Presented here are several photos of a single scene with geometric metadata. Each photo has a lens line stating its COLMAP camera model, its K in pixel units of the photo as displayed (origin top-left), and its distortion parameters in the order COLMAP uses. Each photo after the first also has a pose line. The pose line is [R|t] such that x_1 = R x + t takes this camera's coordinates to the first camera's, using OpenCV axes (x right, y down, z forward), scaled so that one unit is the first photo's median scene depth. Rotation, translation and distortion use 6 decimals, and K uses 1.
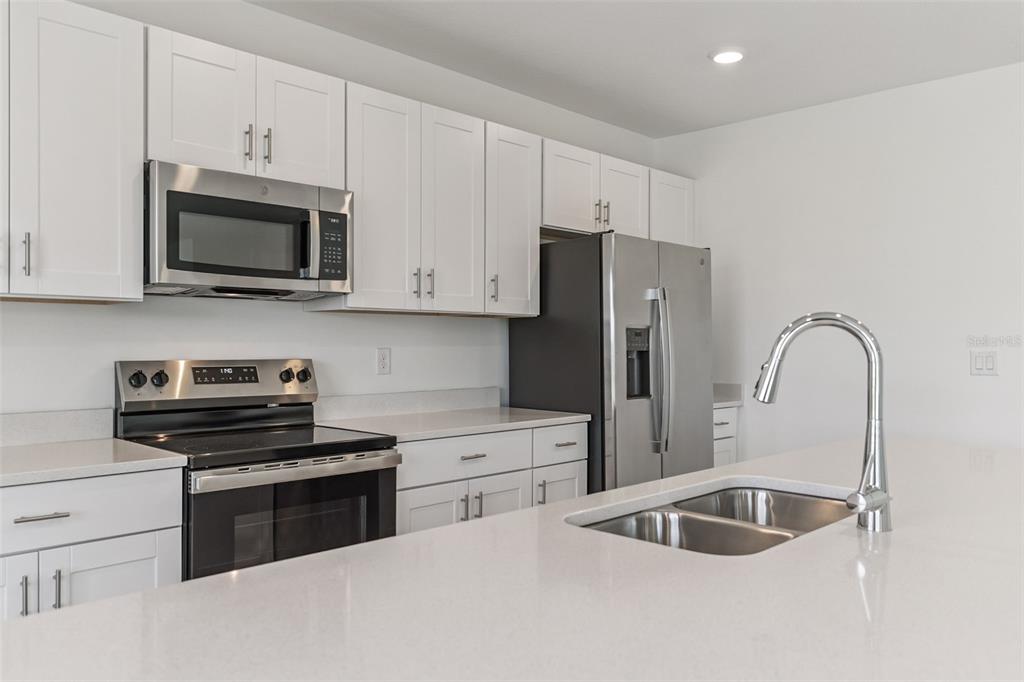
lens RADIAL K [[763.2, 0, 512.0], [0, 763.2, 341.0], [0, 0, 1]] dist [-0.006891, -0.001886]
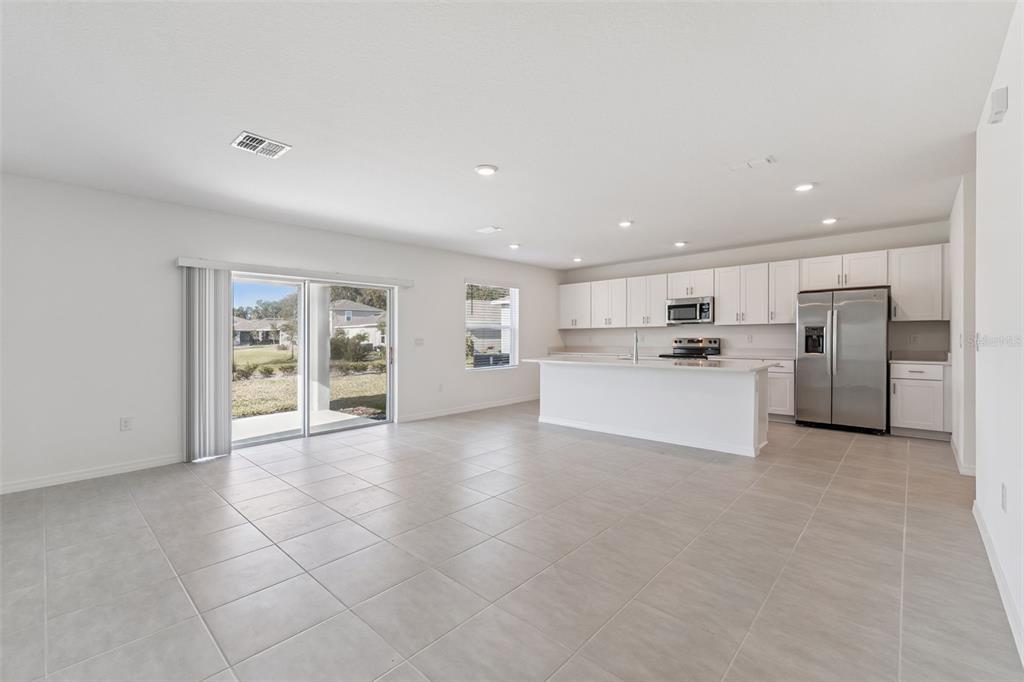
lens RADIAL K [[433.0, 0, 512.0], [0, 433.0, 341.0], [0, 0, 1]] dist [-0.001423, -0.000195]
pose [[0.025284, 0.002768, -0.999676, 2.175390], [0.008165, 0.999962, 0.002975, 0.026036], [0.999647, -0.008237, 0.025260, -0.133565]]
